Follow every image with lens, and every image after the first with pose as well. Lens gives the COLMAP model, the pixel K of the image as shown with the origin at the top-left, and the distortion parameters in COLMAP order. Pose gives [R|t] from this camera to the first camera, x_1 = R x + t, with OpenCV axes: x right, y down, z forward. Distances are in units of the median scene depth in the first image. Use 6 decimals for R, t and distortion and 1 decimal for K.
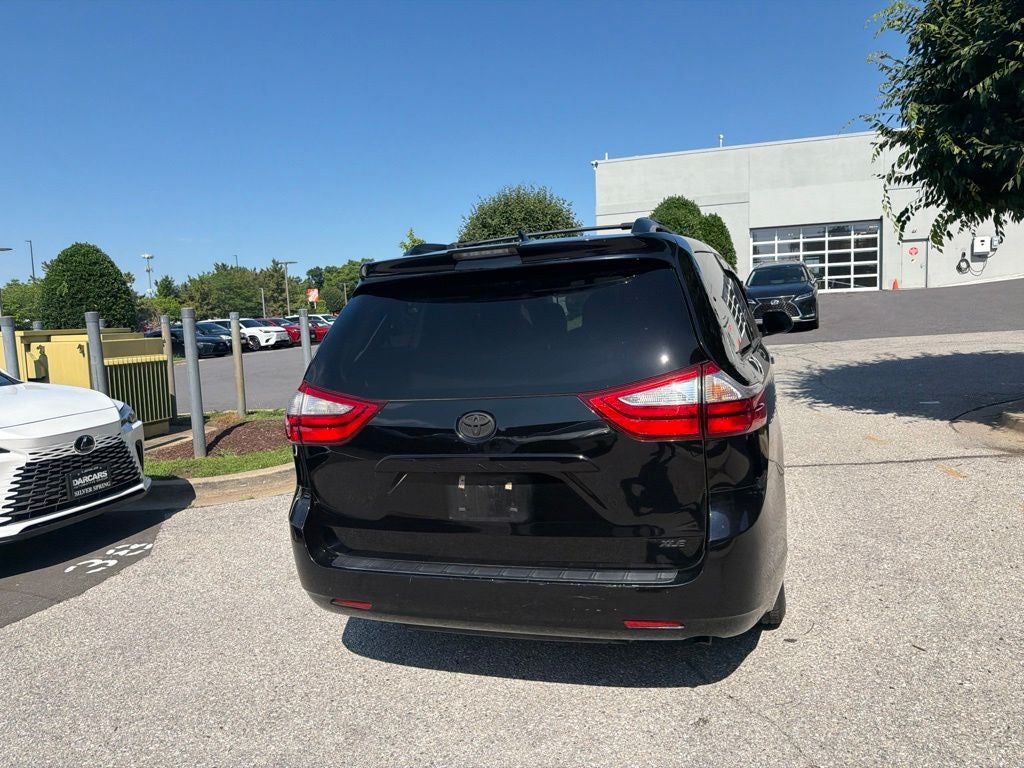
lens RADIAL K [[713.0, 0, 516.3], [0, 713.0, 392.5], [0, 0, 1]] dist [0.042428, -0.052271]
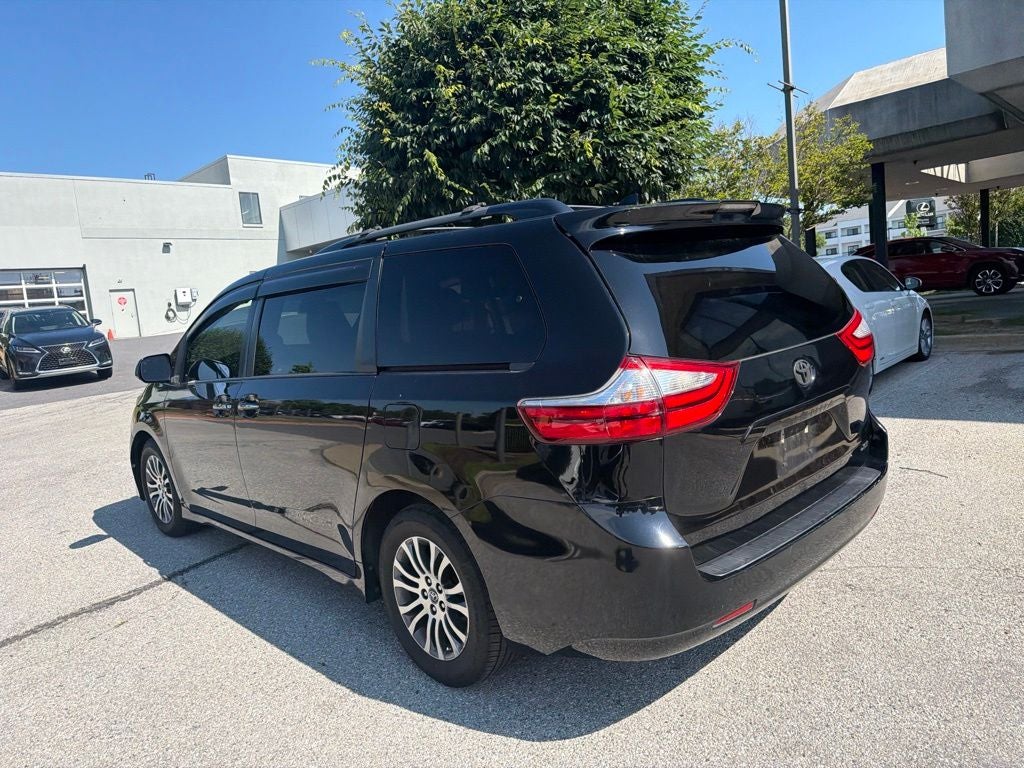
lens RADIAL K [[732.2, 0, 514.9], [0, 732.2, 370.7], [0, 0, 1]] dist [0.001773, -0.002276]
pose [[0.474527, -0.074423, 0.877089, -0.585591], [0.169851, 0.985435, -0.008277, -0.008959], [-0.863698, 0.152902, 0.480257, 0.418944]]
